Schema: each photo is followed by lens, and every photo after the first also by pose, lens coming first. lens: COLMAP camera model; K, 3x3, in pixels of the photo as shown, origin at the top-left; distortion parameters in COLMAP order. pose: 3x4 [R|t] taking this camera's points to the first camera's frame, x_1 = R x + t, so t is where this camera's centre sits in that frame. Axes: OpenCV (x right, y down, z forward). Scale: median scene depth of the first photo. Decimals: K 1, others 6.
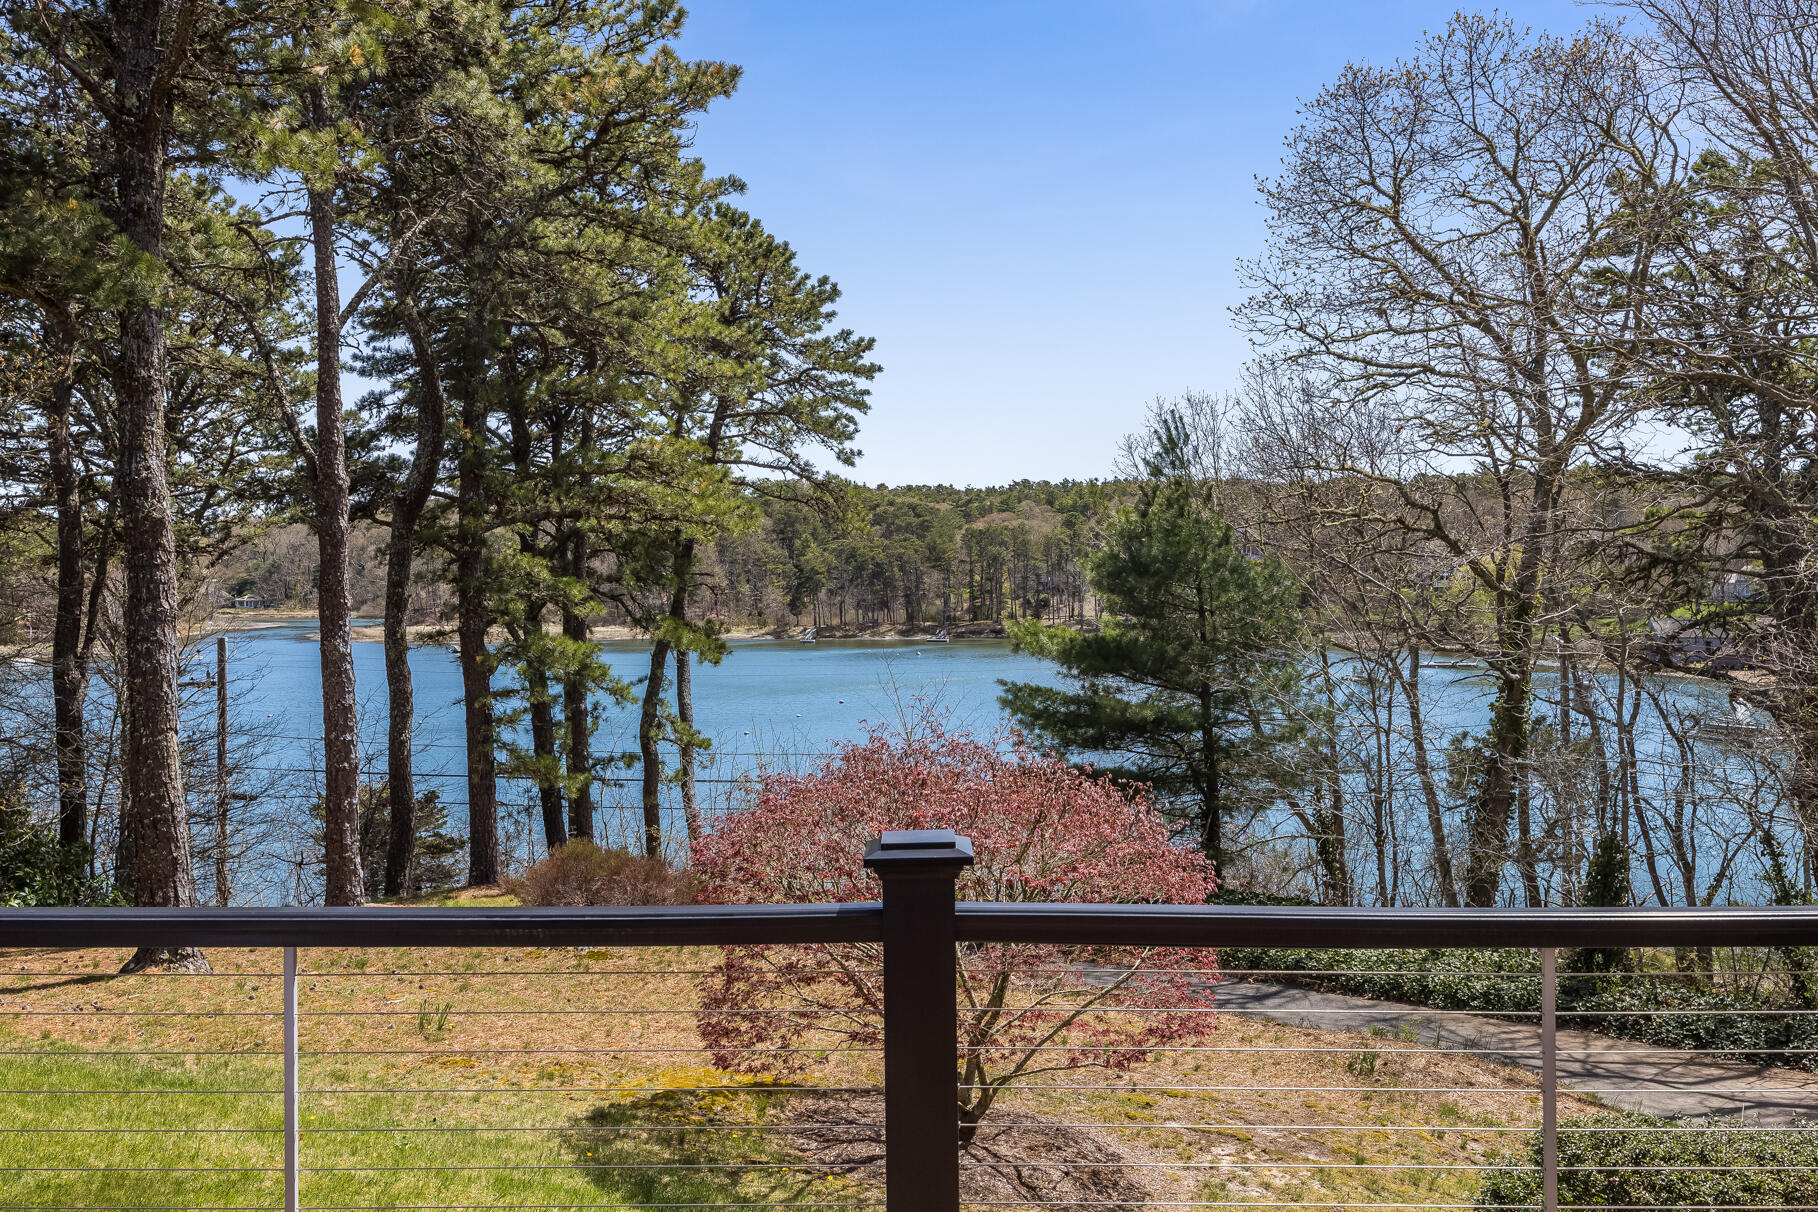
lens RADIAL K [[1669.9, 0, 920.1], [0, 1669.9, 607.3], [0, 0, 1]] dist [0.046438, 0.000000]
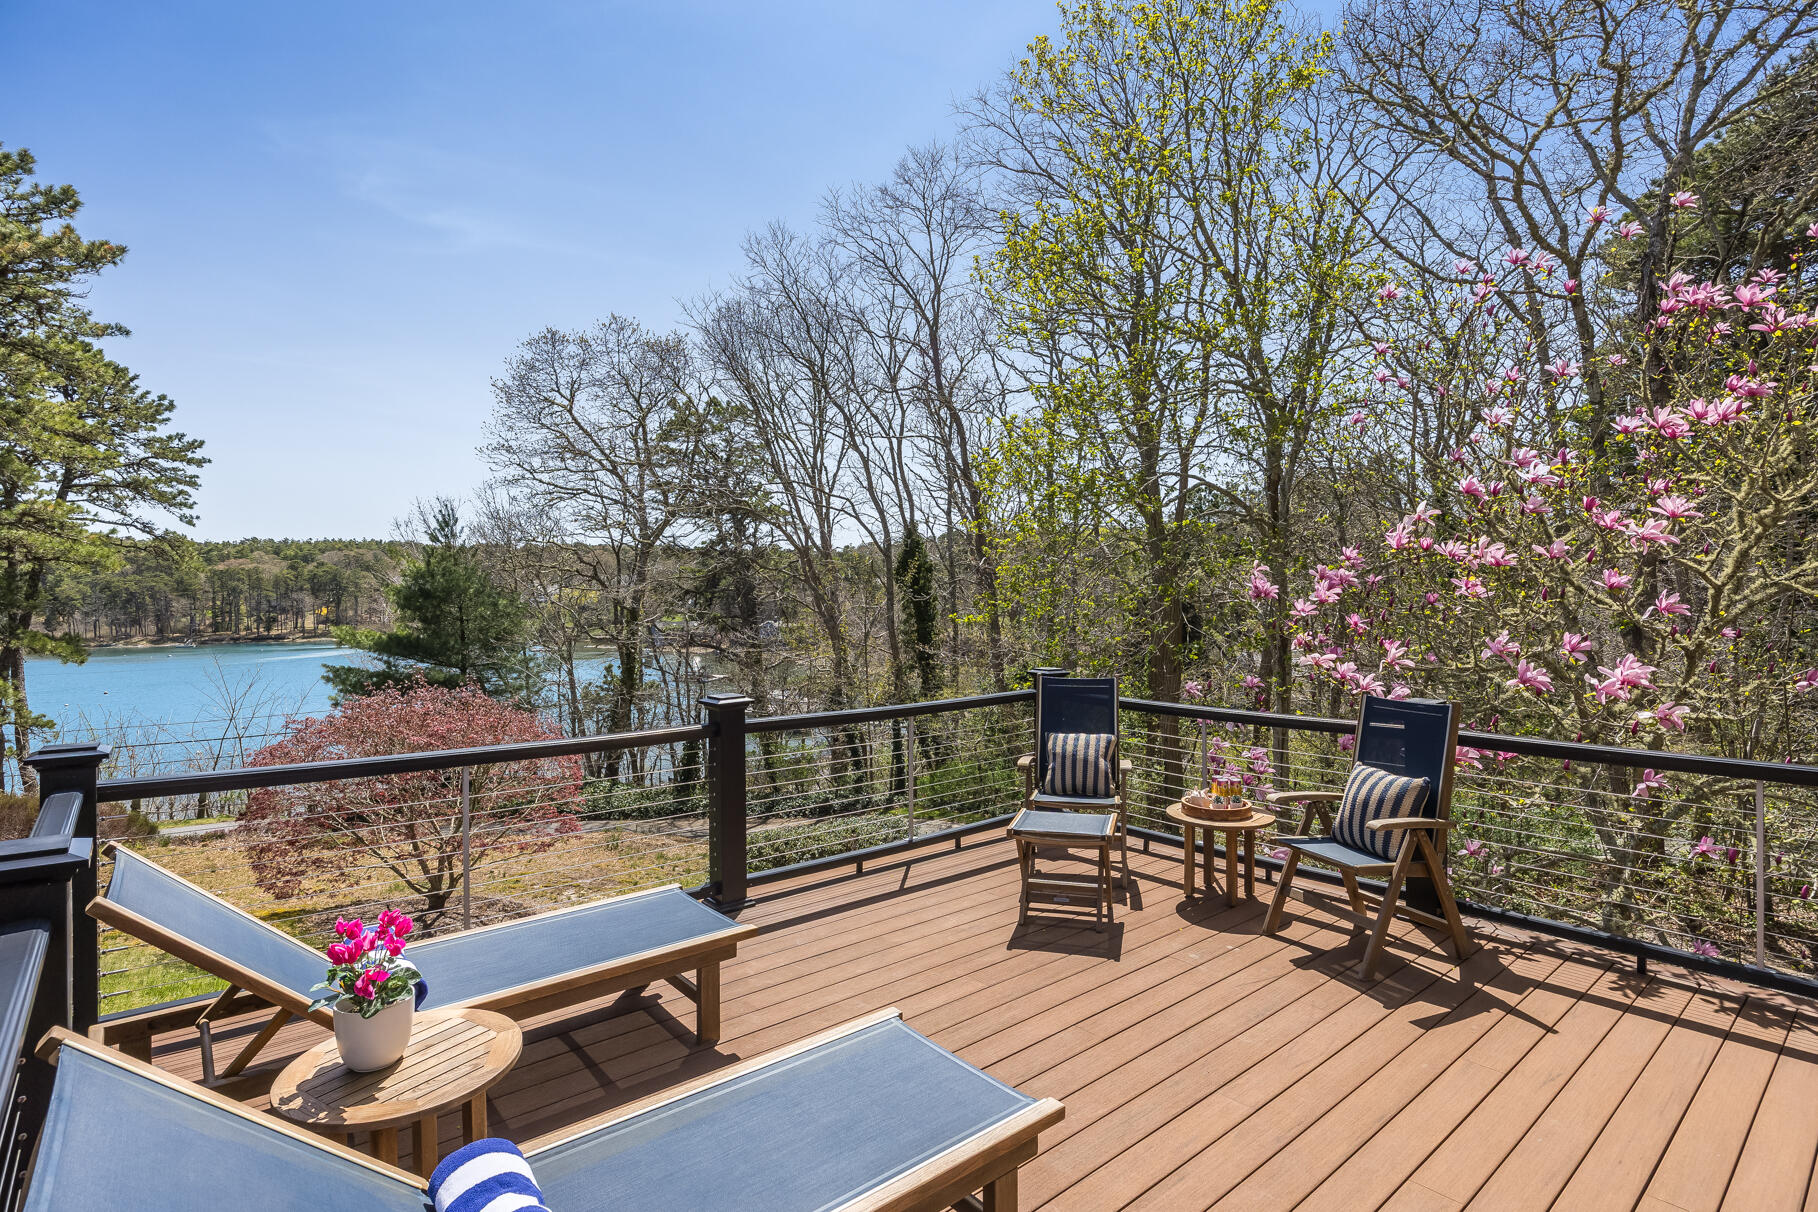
lens RADIAL K [[902.1, 0, 935.7], [0, 902.1, 613.4], [0, 0, 1]] dist [-0.011882, -0.000731]
pose [[0.751098, -0.011650, 0.660088, -0.074304], [0.014758, 0.999891, 0.000855, 0.001777], [-0.660026, 0.009100, 0.751188, -0.028844]]
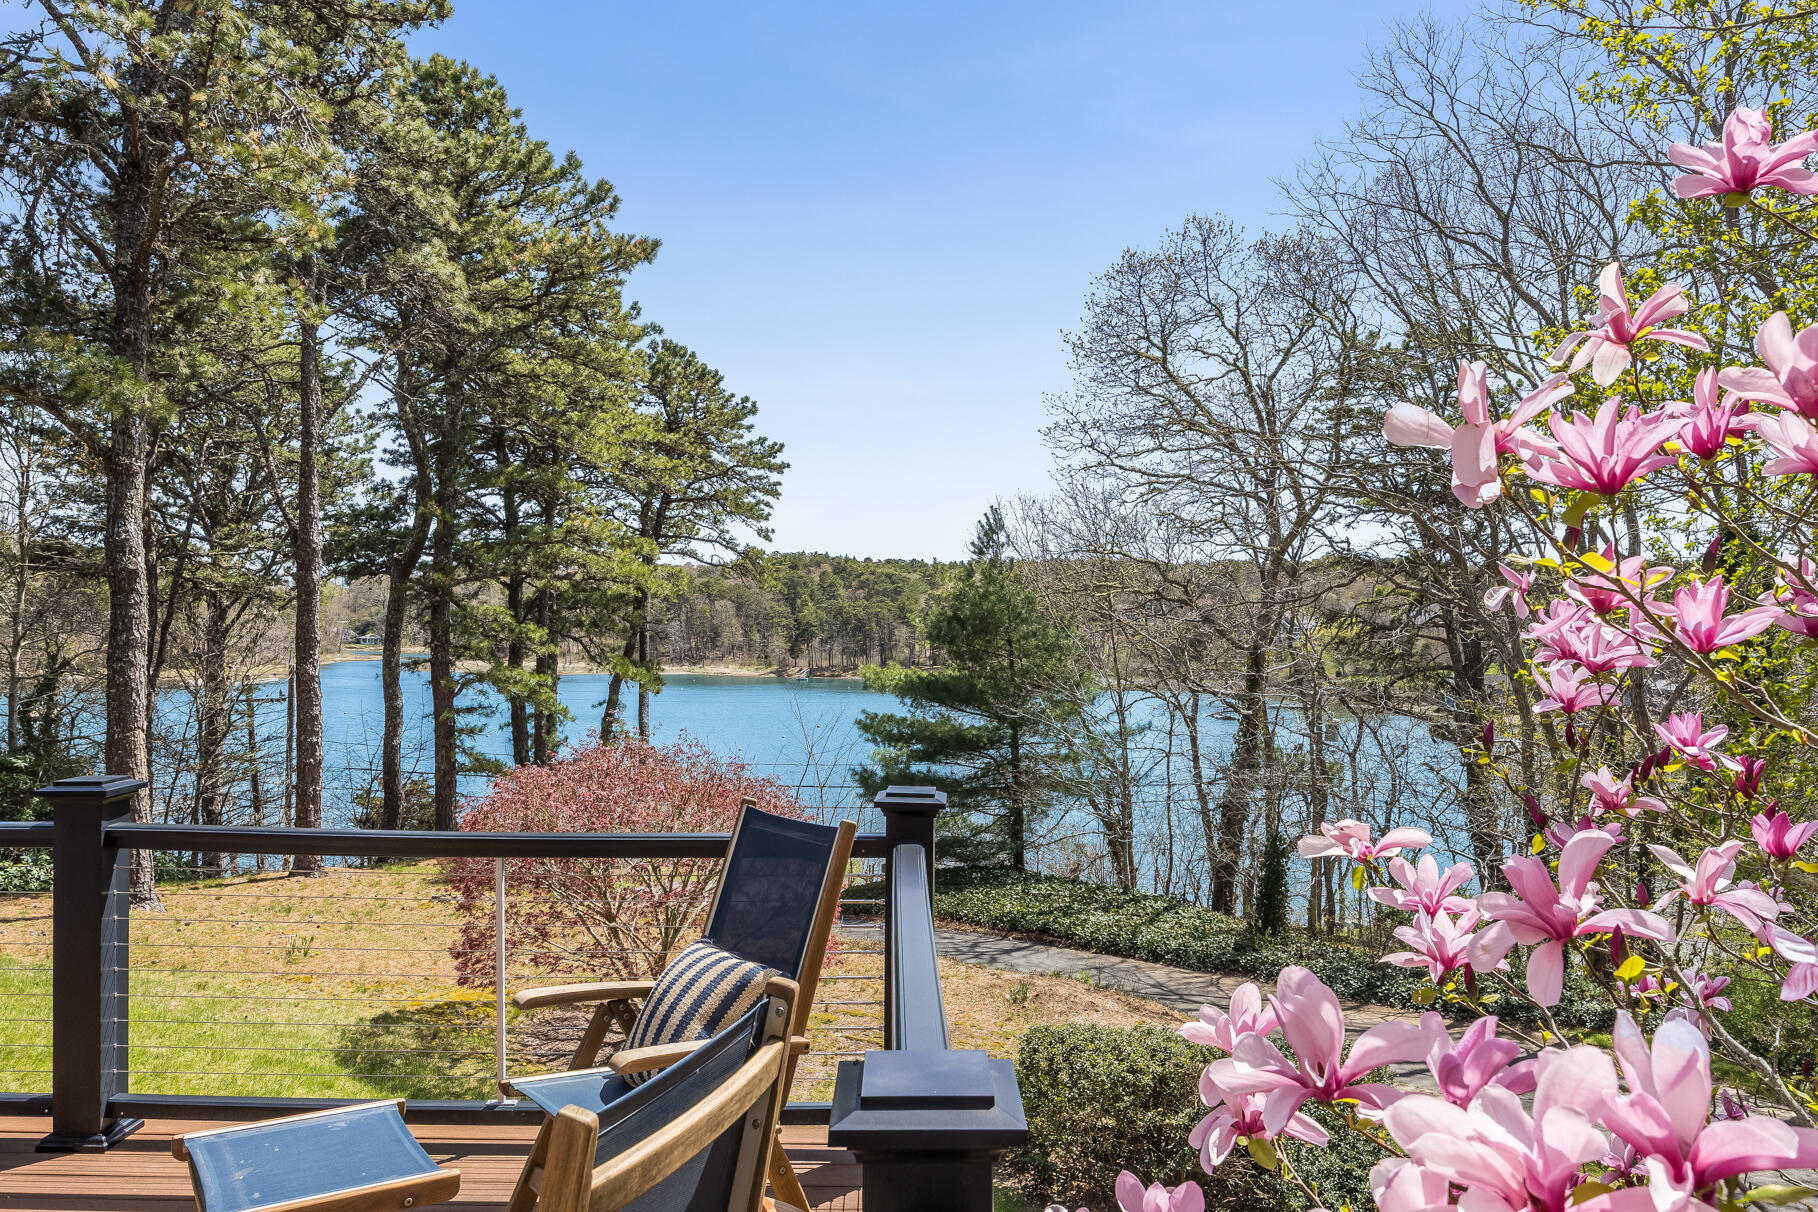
lens RADIAL K [[1312.9, 0, 944.6], [0, 1312.9, 622.6], [0, 0, 1]] dist [-0.021197, 0.012794]
pose [[0.999432, 0.020808, 0.026525, 0.081701], [-0.020146, 0.999485, -0.024989, 0.001165], [-0.027032, 0.024440, 0.999336, -0.022981]]
